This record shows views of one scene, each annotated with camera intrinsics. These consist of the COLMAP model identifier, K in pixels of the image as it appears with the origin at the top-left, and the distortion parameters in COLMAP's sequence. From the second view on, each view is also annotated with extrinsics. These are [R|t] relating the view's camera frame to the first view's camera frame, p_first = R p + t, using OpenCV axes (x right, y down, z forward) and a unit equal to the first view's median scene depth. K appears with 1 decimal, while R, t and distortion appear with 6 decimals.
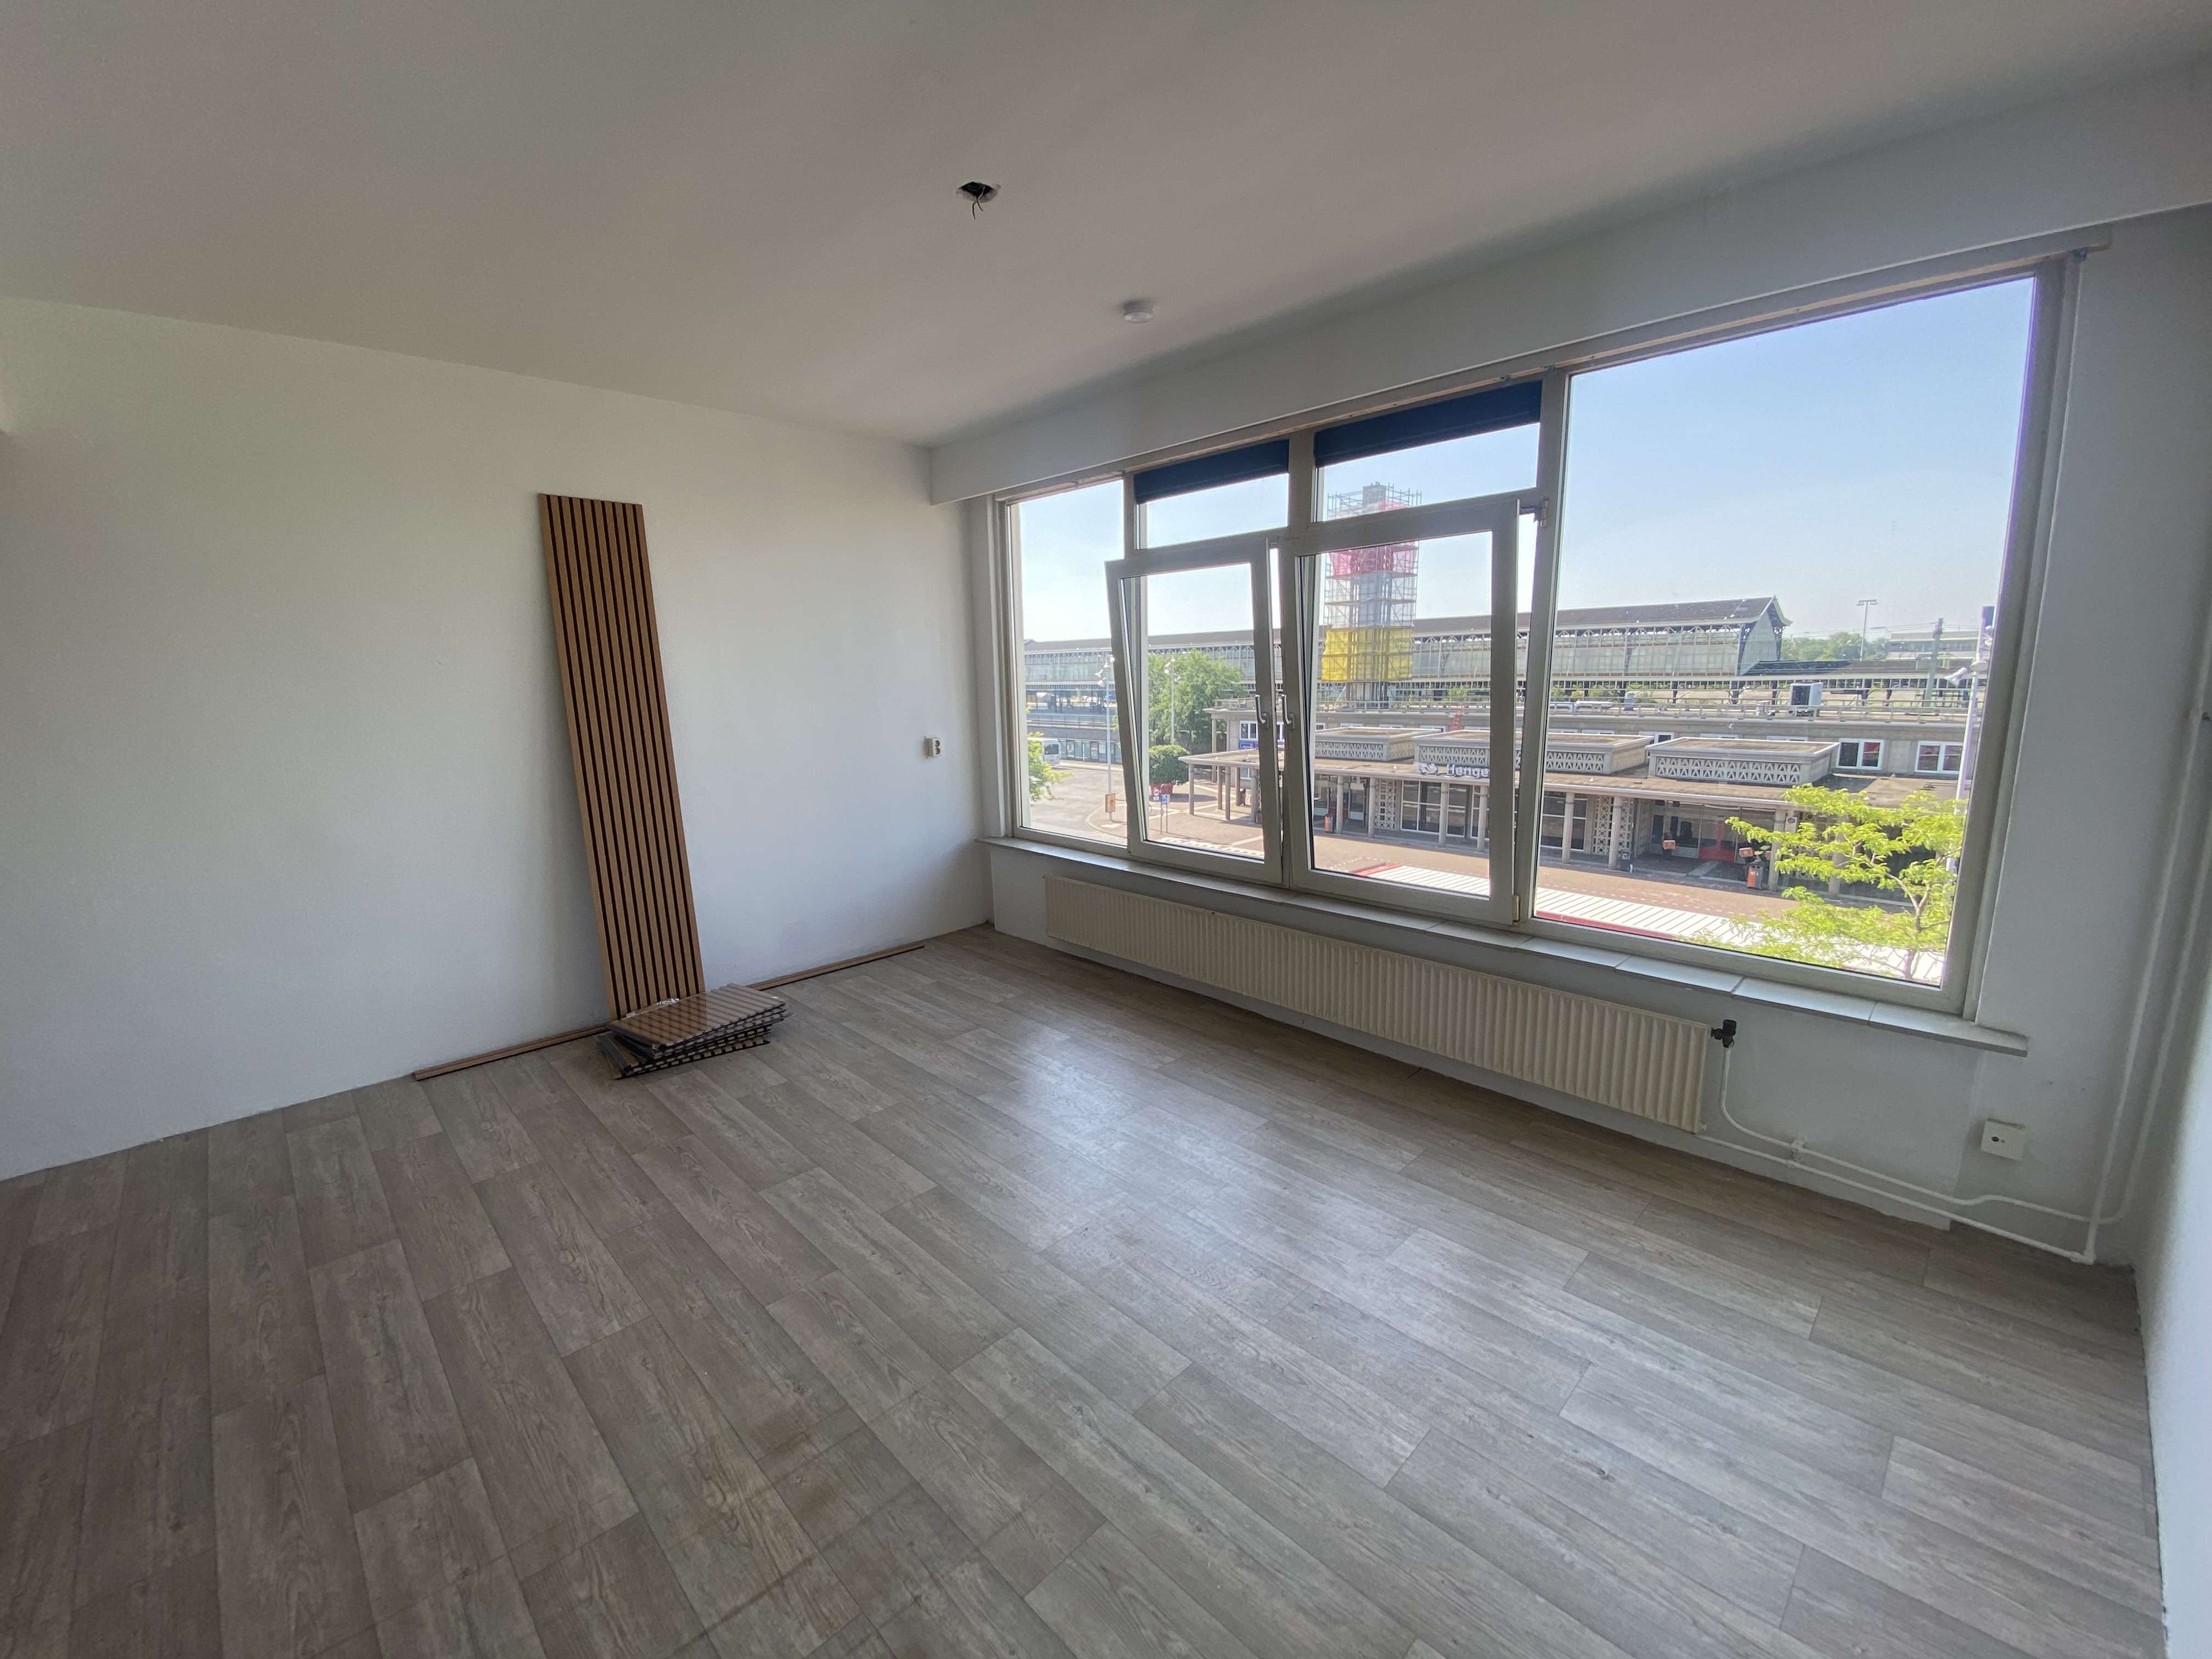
lens RADIAL K [[902.9, 0, 1102.3], [0, 902.9, 852.8], [0, 0, 1]] dist [0.015372, -0.001235]
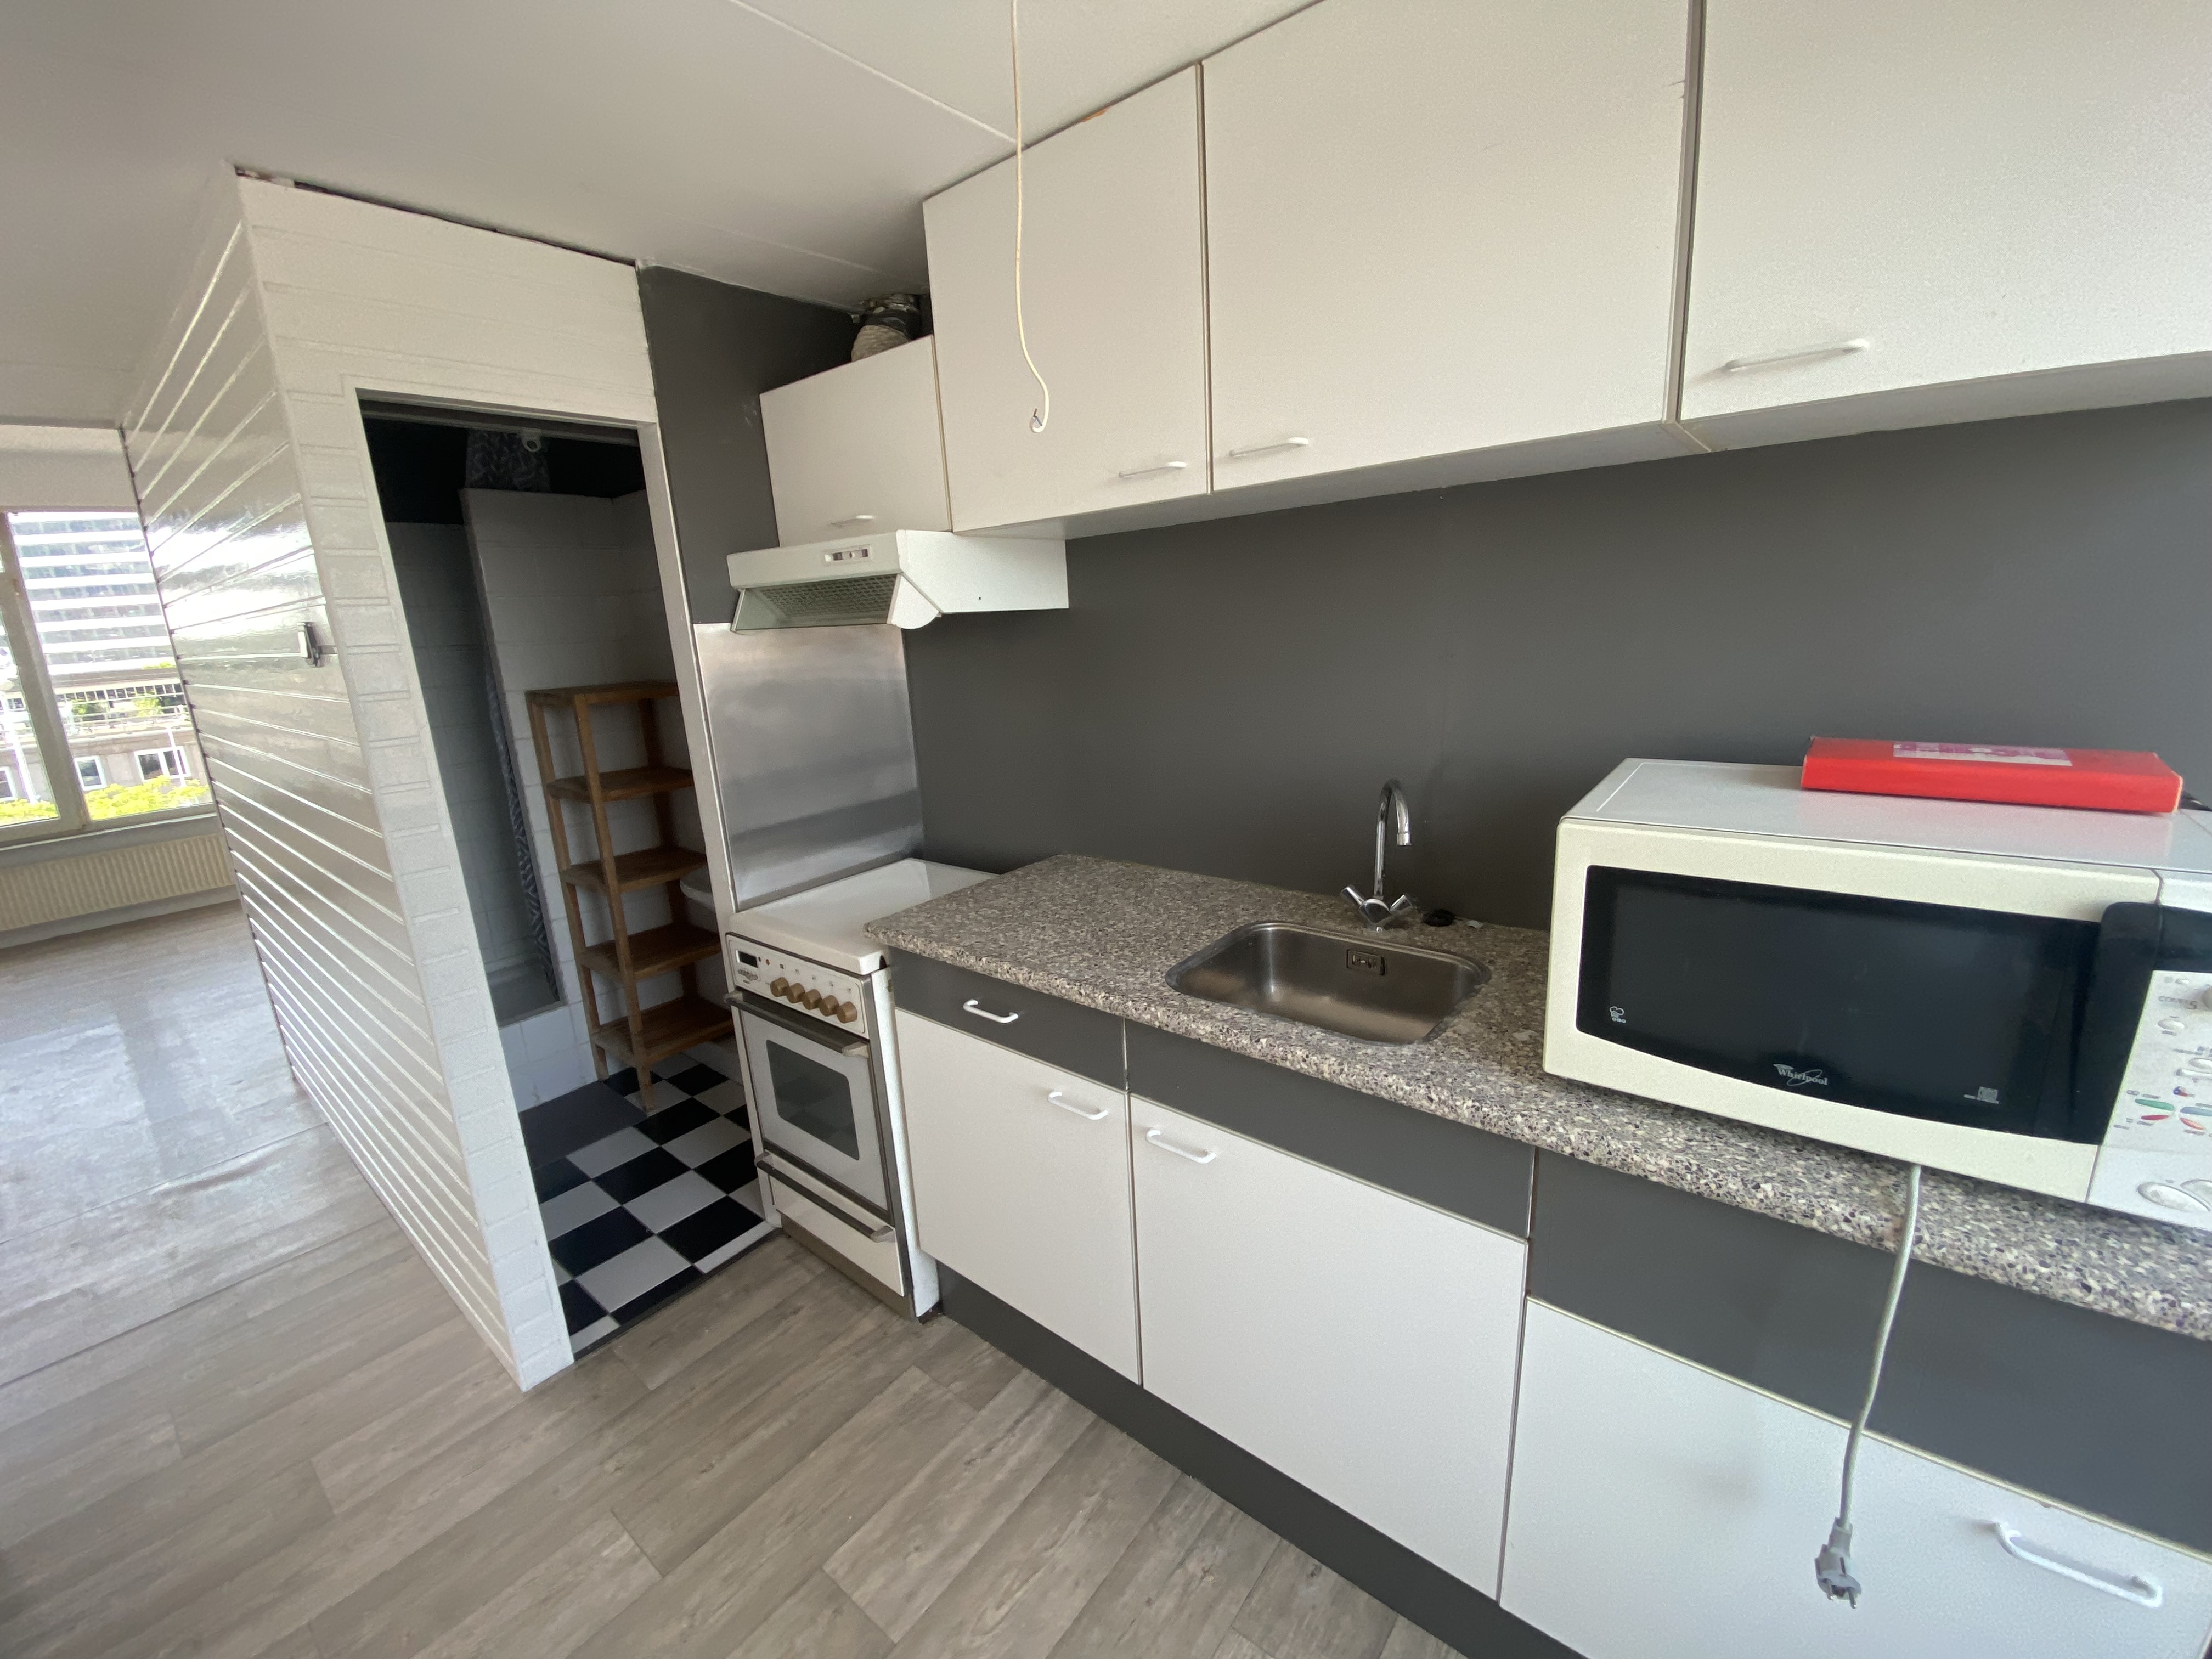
lens RADIAL K [[902.9, 0, 1109.0], [0, 902.9, 809.1], [0, 0, 1]] dist [0.015372, -0.001235]
pose [[-0.126995, -0.196803, 0.972184, -0.305851], [0.248888, 0.942441, 0.223294, -0.066719], [-0.960170, 0.270322, -0.070704, 0.287265]]
